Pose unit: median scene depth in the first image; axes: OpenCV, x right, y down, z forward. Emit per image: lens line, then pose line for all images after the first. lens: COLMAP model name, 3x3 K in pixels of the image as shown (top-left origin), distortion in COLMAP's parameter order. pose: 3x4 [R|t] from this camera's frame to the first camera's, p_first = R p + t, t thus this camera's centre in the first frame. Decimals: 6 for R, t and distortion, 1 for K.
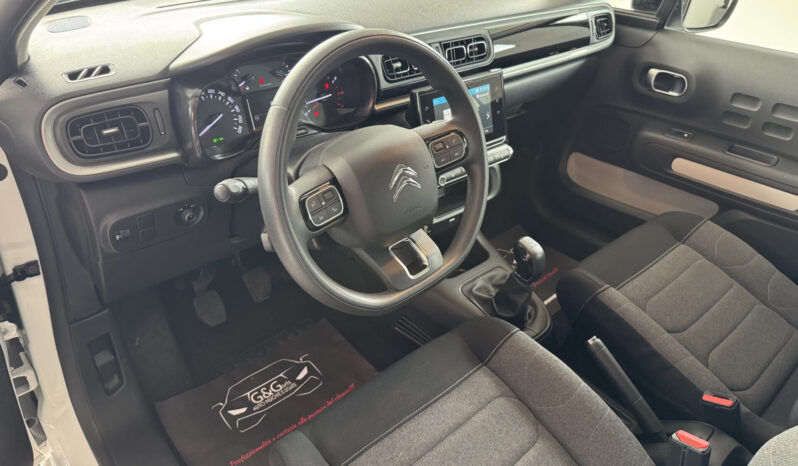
lens RADIAL K [[561.2, 0, 393.4], [0, 561.2, 228.1], [0, 0, 1]] dist [0.037051, -0.063962]
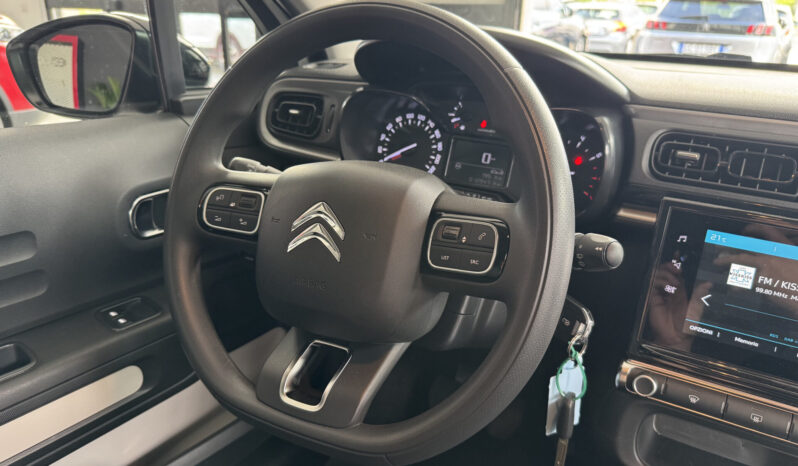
lens RADIAL K [[561.2, 0, 397.5], [0, 561.2, 237.6], [0, 0, 1]] dist [0.037051, -0.063962]
pose [[0.317986, 0.300626, -0.899171, 0.352347], [-0.530770, 0.842297, 0.093908, -0.107742], [0.785601, 0.447392, 0.427402, 0.494613]]
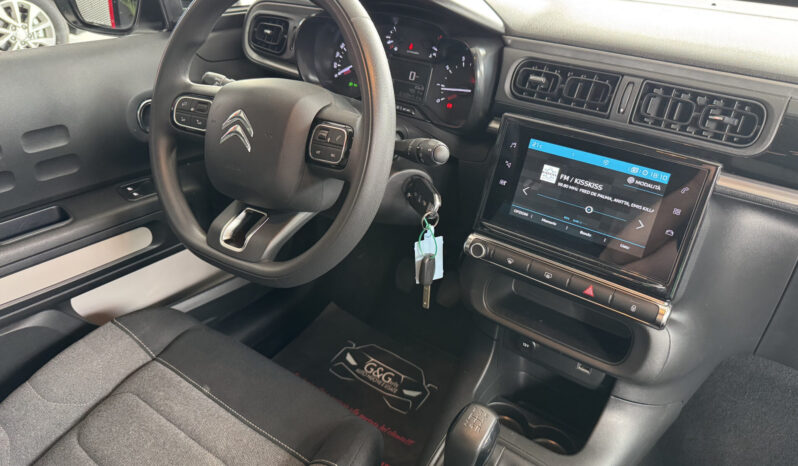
lens RADIAL K [[561.2, 0, 405.2], [0, 561.2, 237.2], [0, 0, 1]] dist [0.037051, -0.063962]
pose [[0.216047, 0.459301, -0.861607, 0.545279], [-0.544445, 0.789191, 0.284178, -0.207520], [0.810495, 0.407702, 0.420566, 0.553683]]
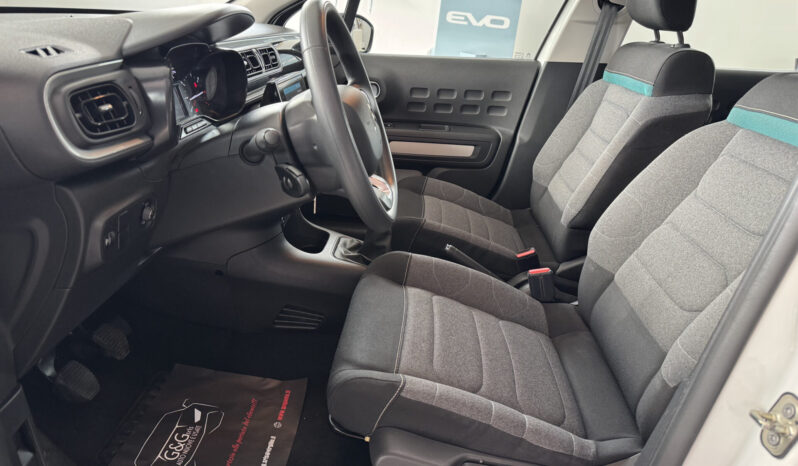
lens RADIAL K [[561.2, 0, 400.9], [0, 561.2, 234.6], [0, 0, 1]] dist [0.037051, -0.063962]
pose [[0.697815, -0.258571, 0.667978, -0.505383], [0.349425, 0.936961, -0.002340, 0.111612], [-0.625265, 0.235041, 0.744177, 0.054122]]
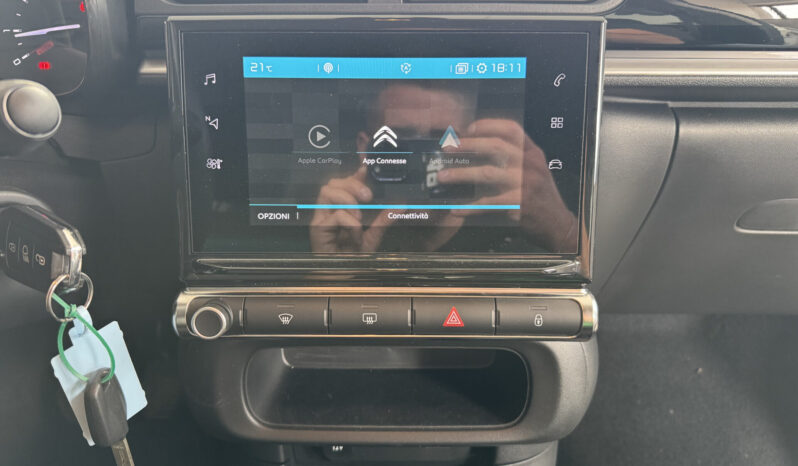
lens RADIAL K [[559.2, 0, 366.3], [0, 559.2, 236.0], [0, 0, 1]] dist [0.009754, -0.000559]
pose [[0.717055, 0.248234, -0.651316, 0.280657], [-0.323740, 0.946137, 0.004183, -0.135783], [0.617272, 0.207858, 0.758795, 0.703003]]
